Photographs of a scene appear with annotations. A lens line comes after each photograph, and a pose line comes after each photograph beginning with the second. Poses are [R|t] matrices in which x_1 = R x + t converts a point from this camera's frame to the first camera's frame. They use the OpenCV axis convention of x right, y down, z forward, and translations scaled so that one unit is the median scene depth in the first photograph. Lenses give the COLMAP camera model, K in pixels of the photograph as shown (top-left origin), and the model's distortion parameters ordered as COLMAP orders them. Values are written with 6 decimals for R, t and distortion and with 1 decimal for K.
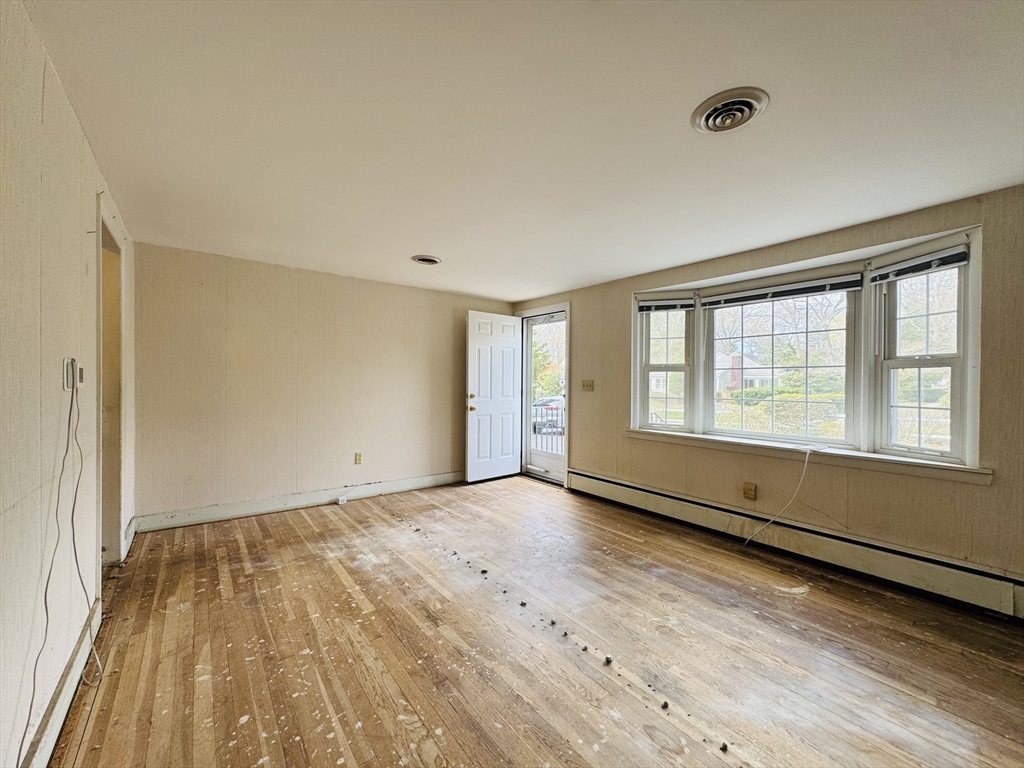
lens RADIAL K [[408.1, 0, 512.0], [0, 408.1, 384.0], [0, 0, 1]] dist [-0.002376, 0.000042]
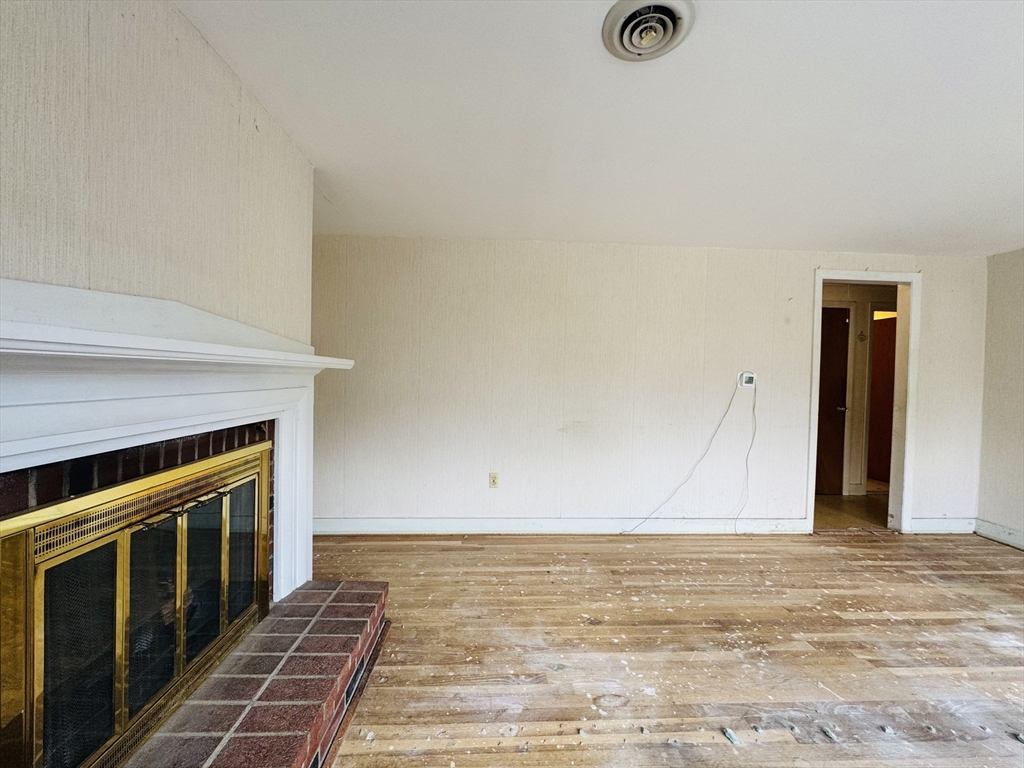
lens RADIAL K [[408.1, 0, 512.0], [0, 408.1, 384.0], [0, 0, 1]] dist [-0.002376, 0.000042]
pose [[-0.578707, -0.005457, -0.815517, 0.774142], [-0.032207, 0.999350, 0.016167, 0.000608], [0.814899, 0.035621, -0.578507, 0.750644]]
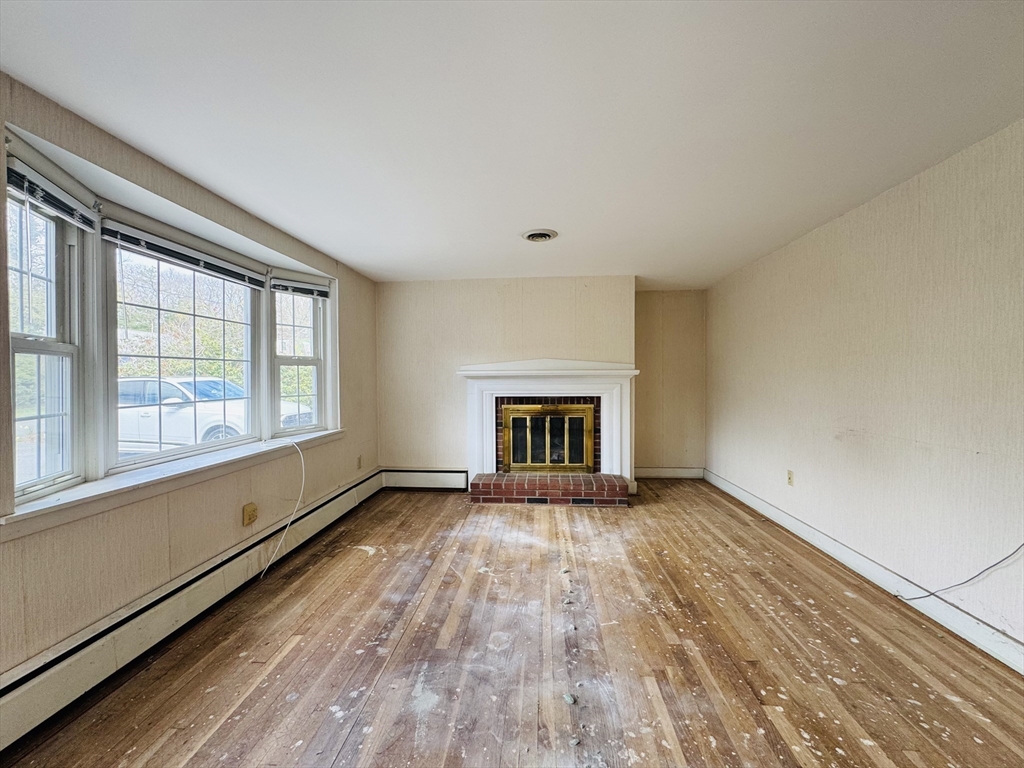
lens RADIAL K [[408.1, 0, 512.0], [0, 408.1, 384.0], [0, 0, 1]] dist [-0.002376, 0.000042]
pose [[-0.741235, -0.015916, 0.671057, -0.397475], [0.004184, 0.999590, 0.028330, -0.014793], [-0.671233, 0.023807, -0.740864, 1.496399]]
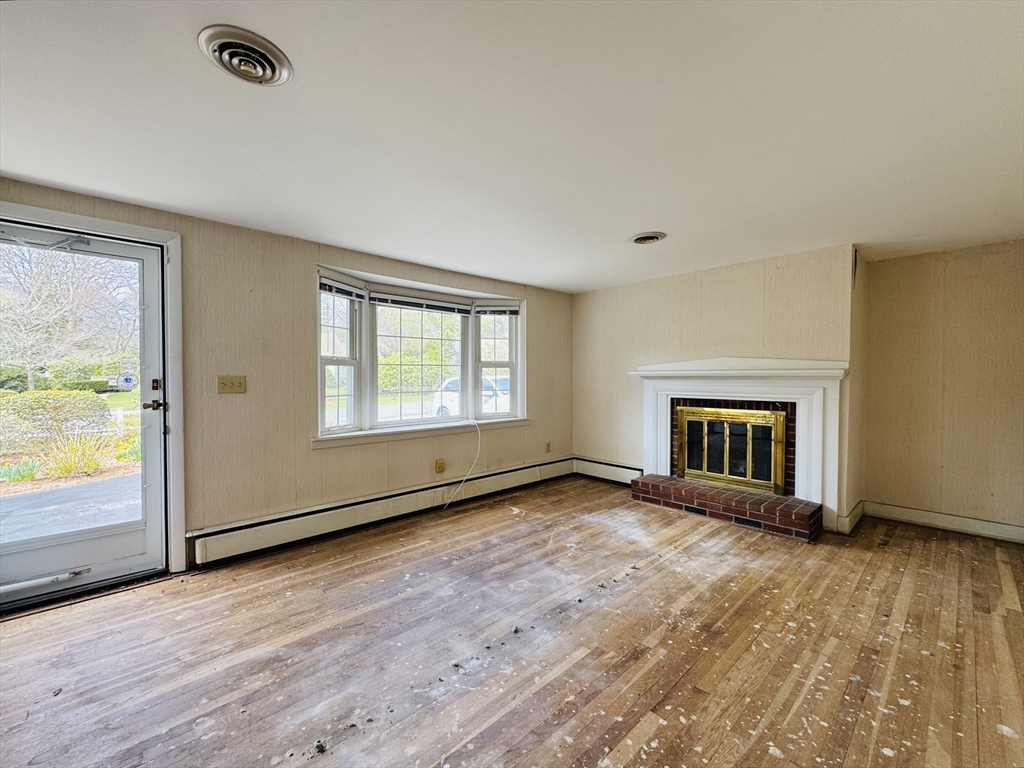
lens RADIAL K [[424.6, 0, 512.0], [0, 424.6, 384.0], [0, 0, 1]] dist [-0.001347, -0.000043]
pose [[-0.089603, -0.027543, 0.995597, -0.850661], [0.006666, 0.999579, 0.028254, -0.021596], [-0.995955, 0.009169, -0.089381, 1.082059]]
